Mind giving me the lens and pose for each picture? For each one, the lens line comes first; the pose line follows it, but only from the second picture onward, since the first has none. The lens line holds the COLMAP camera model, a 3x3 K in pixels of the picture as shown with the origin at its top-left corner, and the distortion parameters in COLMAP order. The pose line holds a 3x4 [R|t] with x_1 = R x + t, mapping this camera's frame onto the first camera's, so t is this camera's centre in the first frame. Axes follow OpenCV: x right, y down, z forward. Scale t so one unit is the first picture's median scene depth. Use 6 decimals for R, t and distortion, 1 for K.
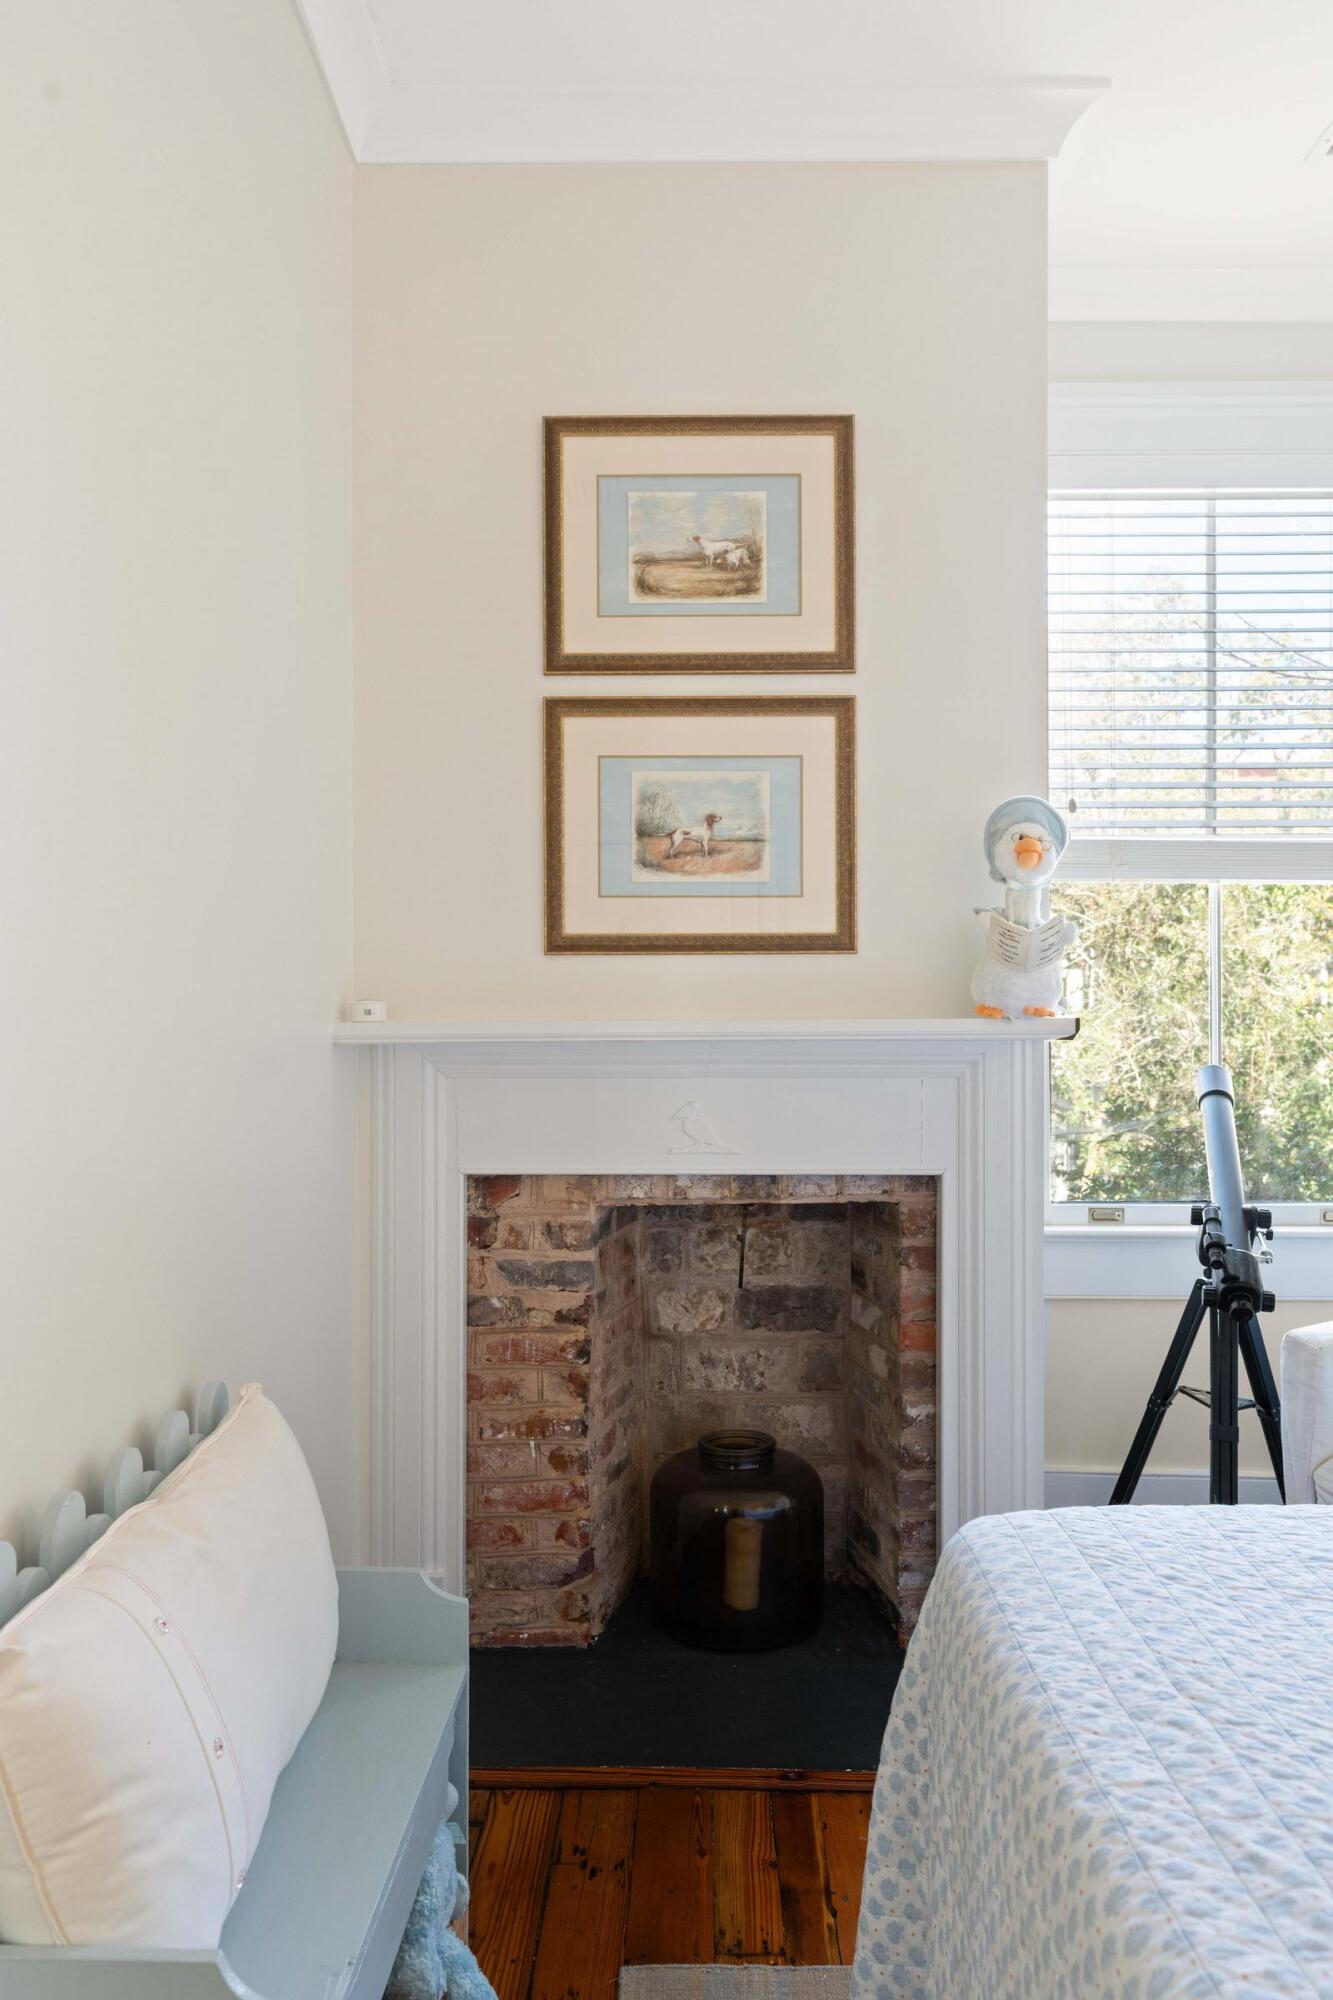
lens RADIAL K [[1515.2, 0, 667.9], [0, 1515.2, 1013.8], [0, 0, 1]] dist [-0.002161, 0.014344]
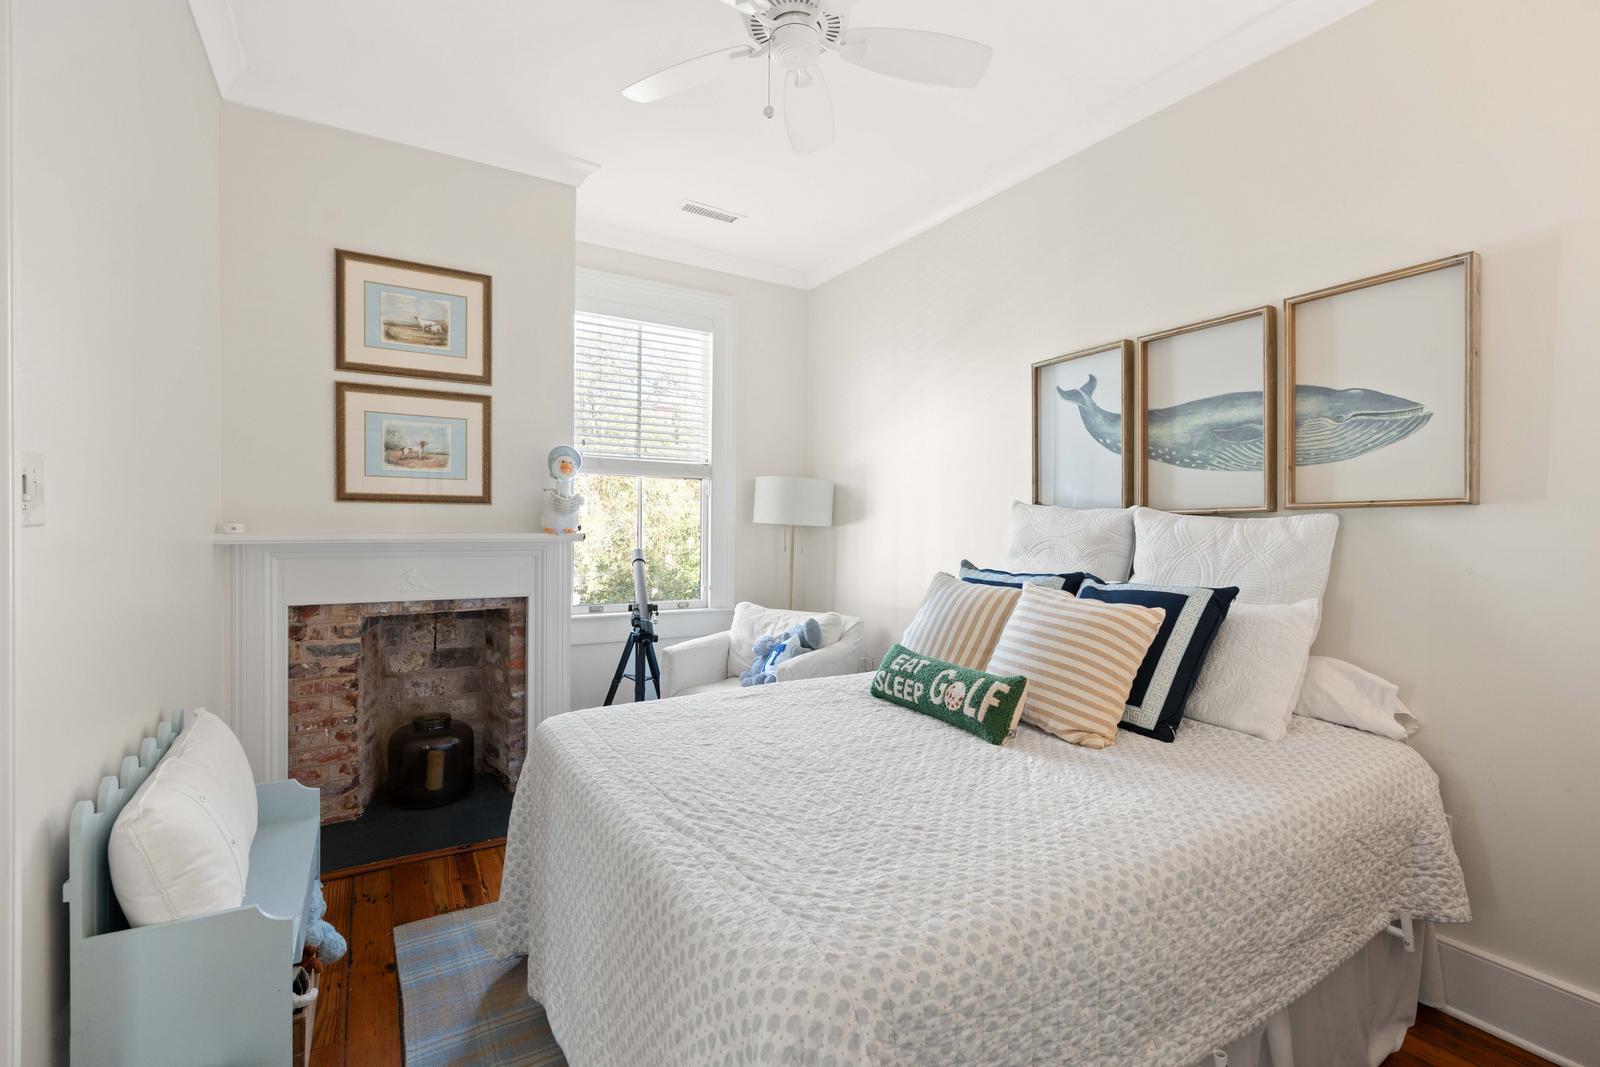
lens RADIAL K [[719.5, 0, 796.1], [0, 719.5, 537.6], [0, 0, 1]] dist [-0.011915, 0.005364]
pose [[0.852822, -0.000877, 0.522201, -0.053620], [-0.016248, 0.999470, 0.028213, -0.026892], [-0.521949, -0.032546, 0.852355, -0.199953]]
